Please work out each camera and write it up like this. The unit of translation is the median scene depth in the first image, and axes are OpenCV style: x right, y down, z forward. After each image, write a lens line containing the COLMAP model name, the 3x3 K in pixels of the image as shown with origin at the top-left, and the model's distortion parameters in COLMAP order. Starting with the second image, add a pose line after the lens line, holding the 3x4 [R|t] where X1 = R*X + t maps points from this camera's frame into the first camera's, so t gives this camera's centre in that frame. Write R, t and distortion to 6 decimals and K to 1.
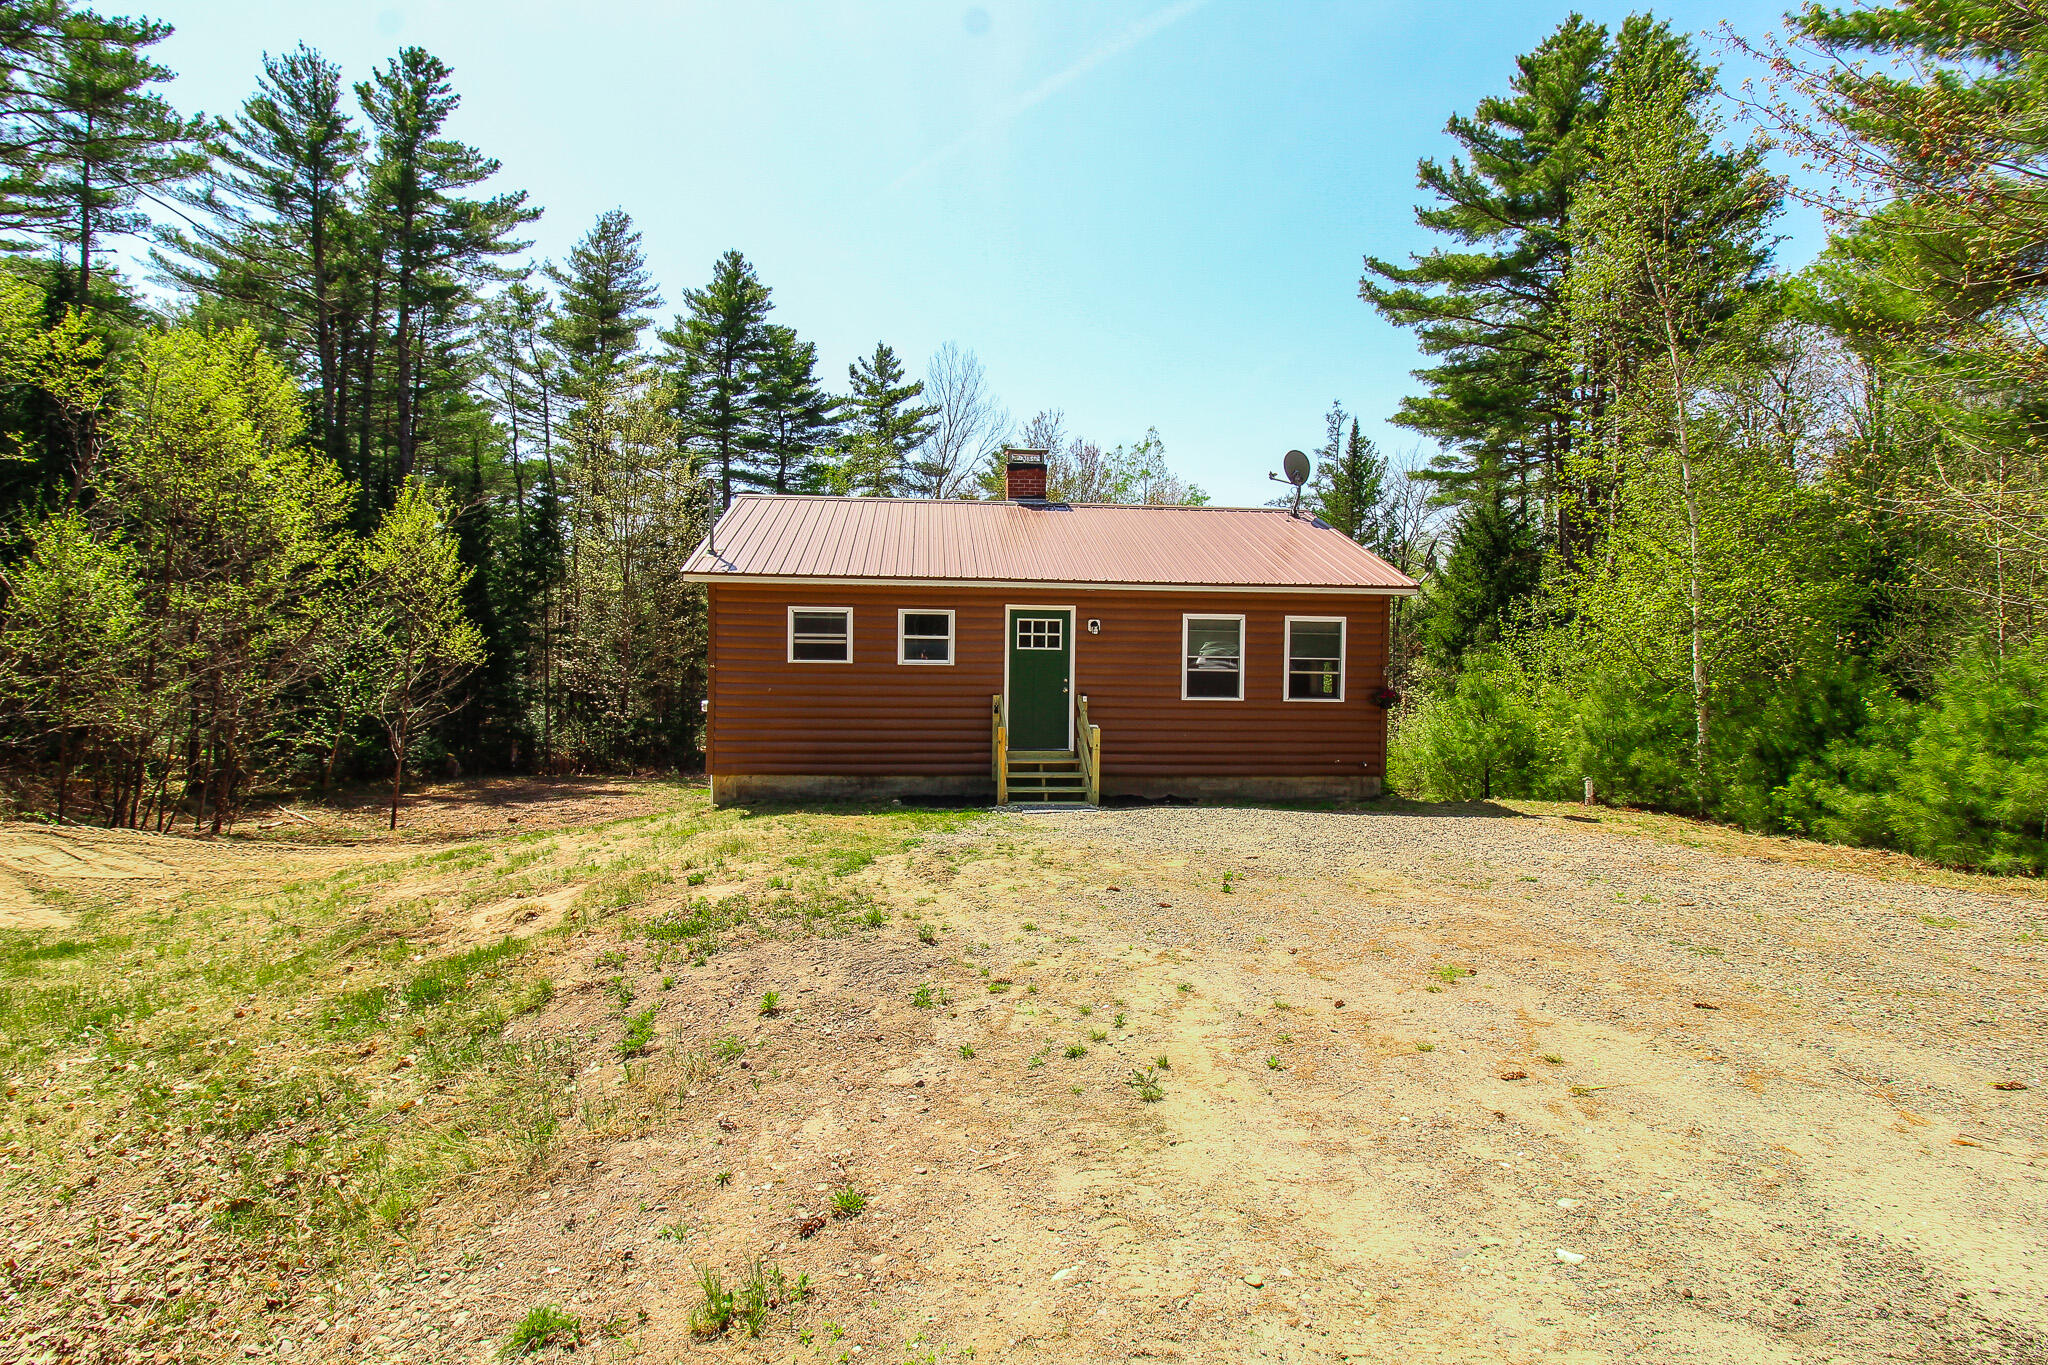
lens RADIAL K [[939.7, 0, 1019.2], [0, 939.7, 674.5], [0, 0, 1]] dist [0.007051, -0.013736]
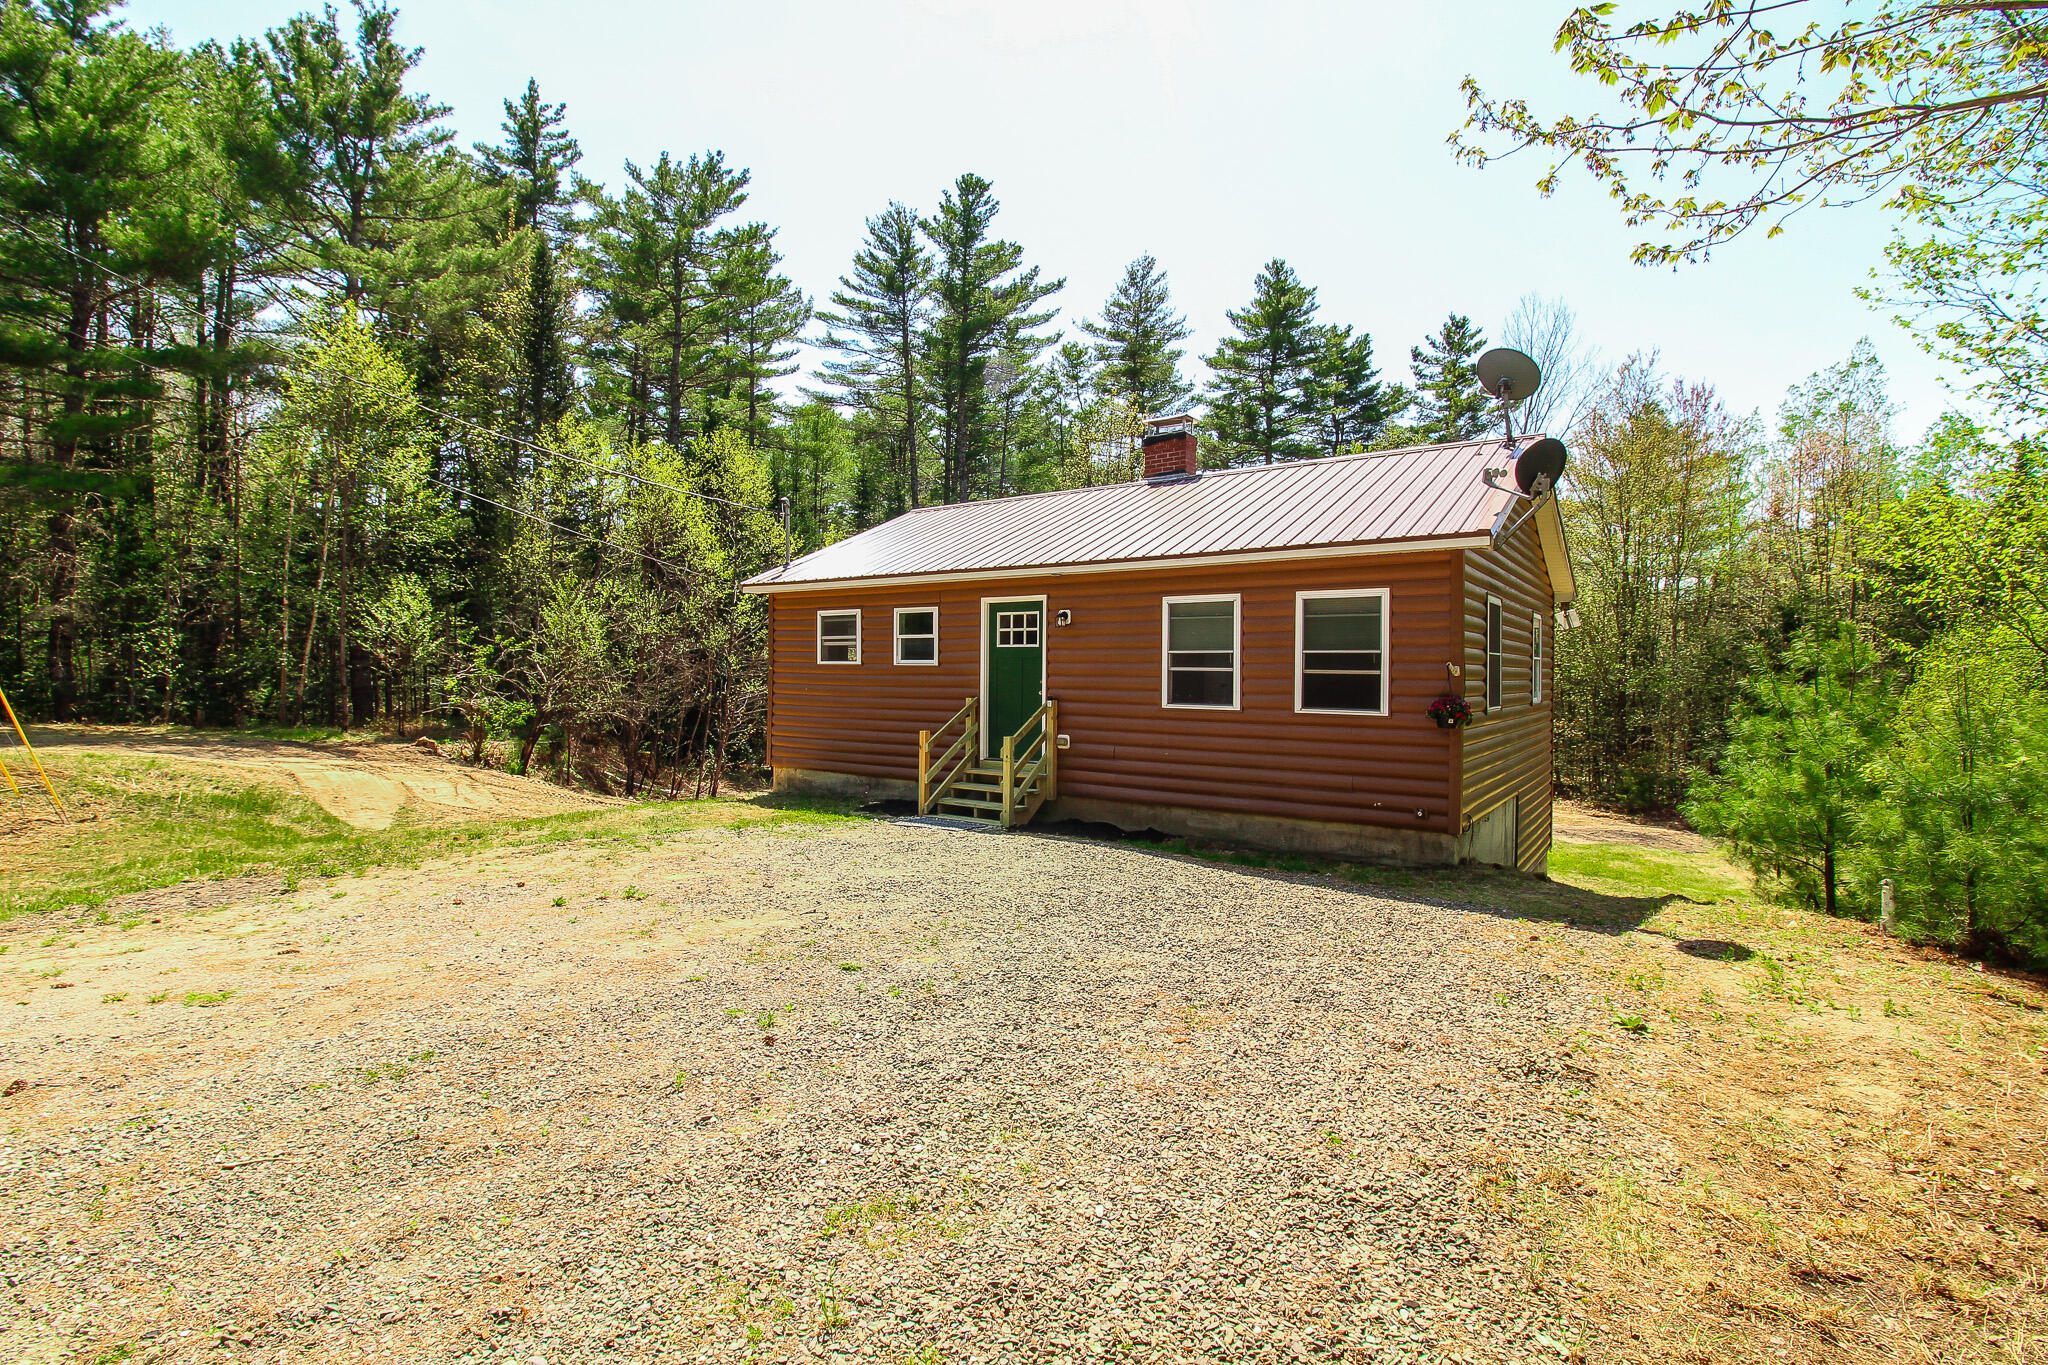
lens RADIAL K [[947.8, 0, 1005.8], [0, 947.8, 672.6], [0, 0, 1]] dist [0.003556, -0.014944]
pose [[0.753316, -0.004339, -0.657644, 0.285408], [-0.010507, 0.999771, -0.018632, 0.006799], [0.657575, 0.020946, 0.753098, 0.155165]]
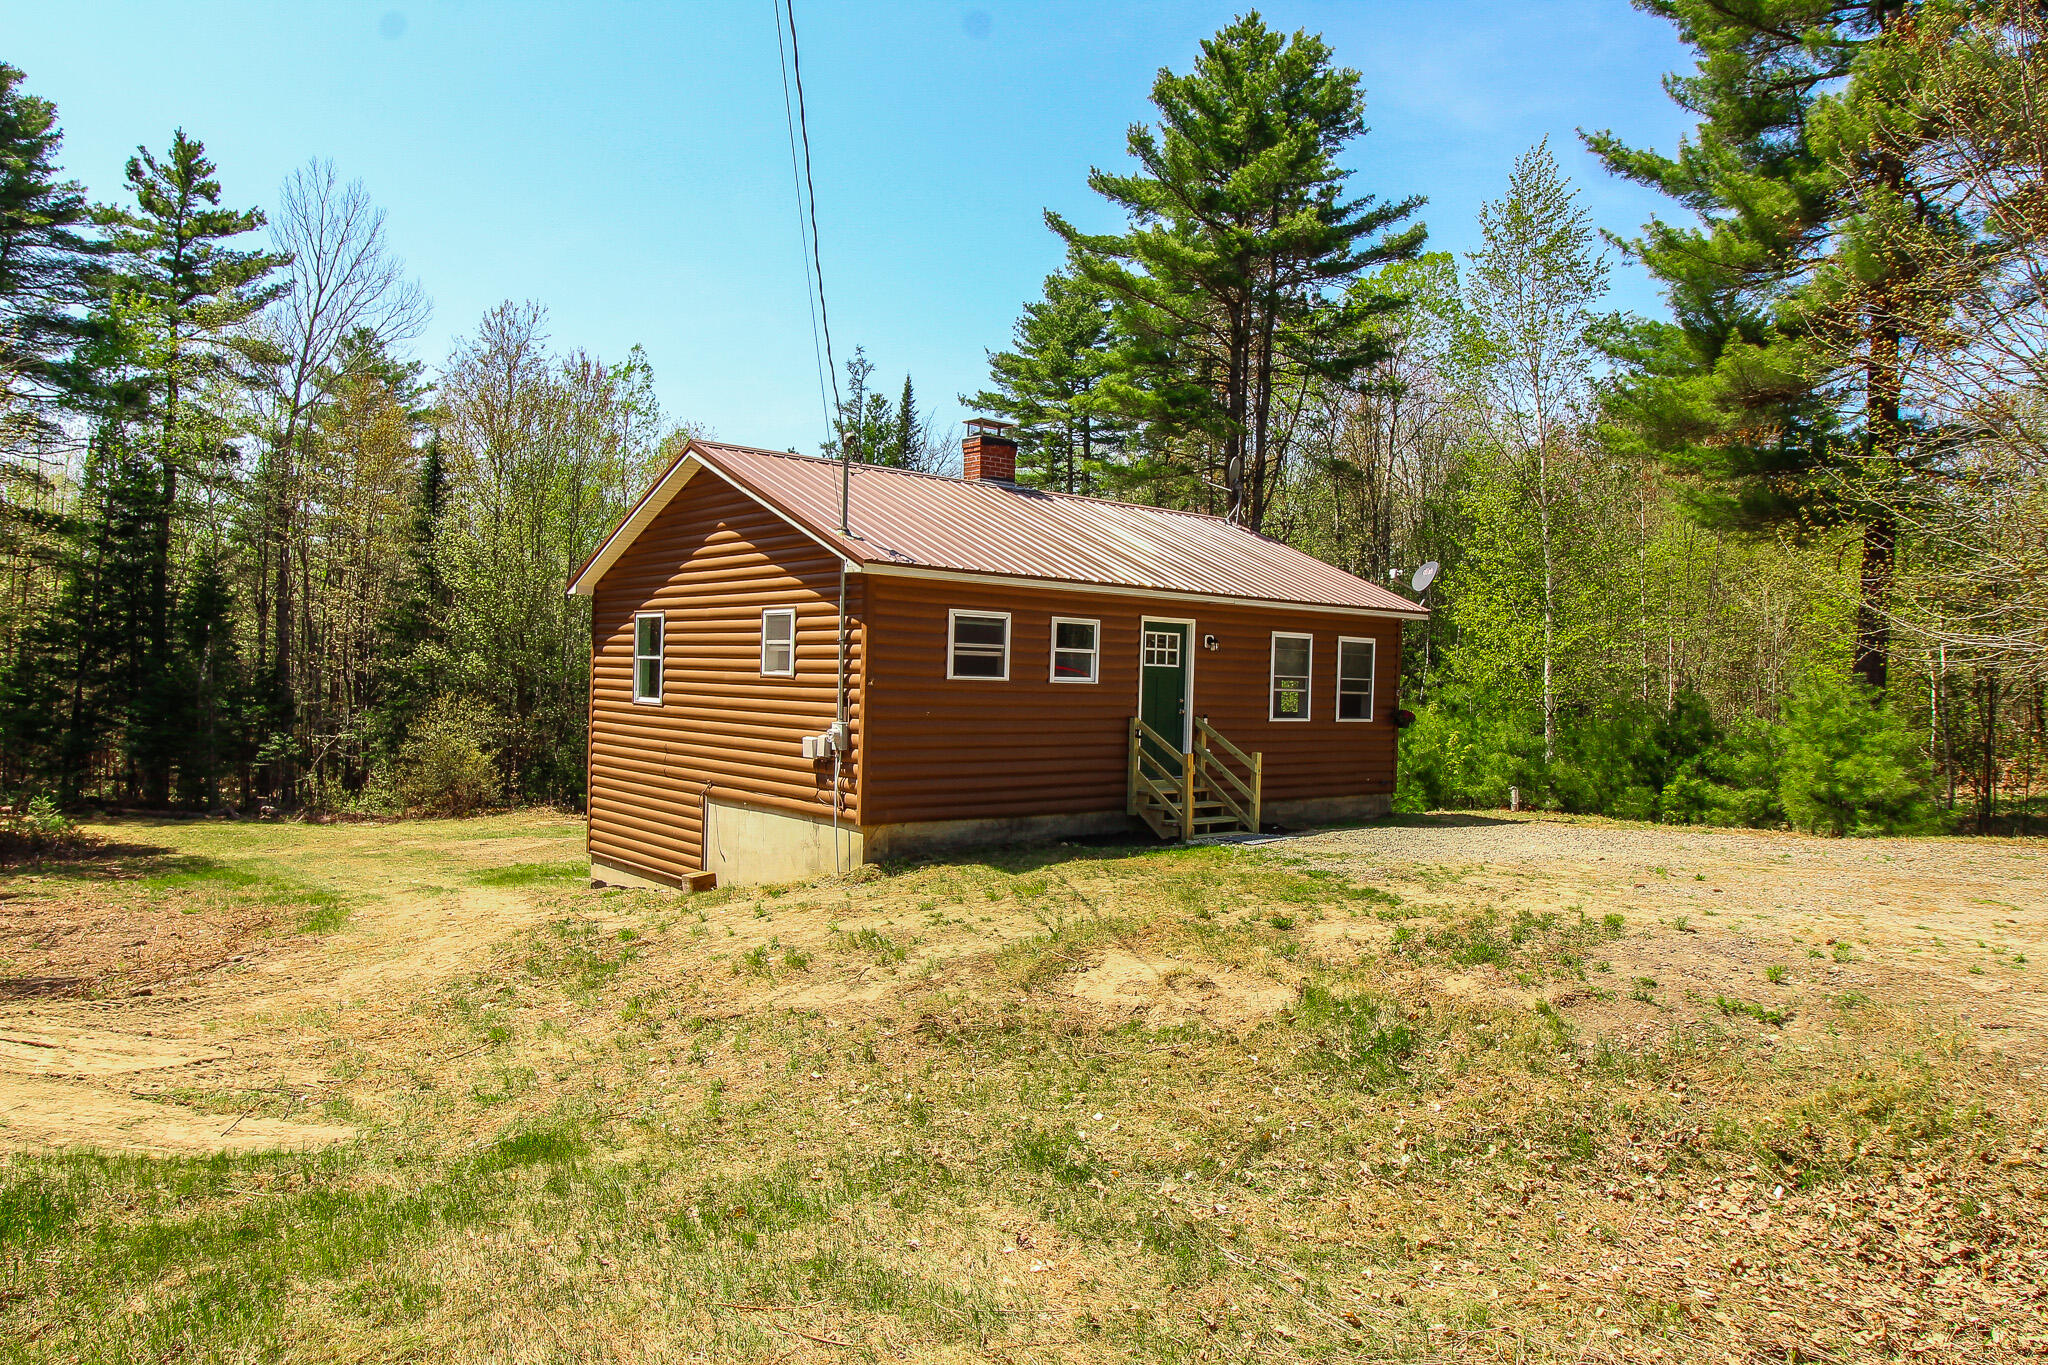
lens RADIAL K [[1305.9, 0, 1024.0], [0, 1305.9, 682.5], [0, 0, 1]] dist [-0.005242, -0.001868]
pose [[0.818352, 0.006786, 0.574677, -0.383372], [-0.005875, 0.999977, -0.003441, -0.003027], [-0.574687, -0.000560, 0.818373, 0.026689]]
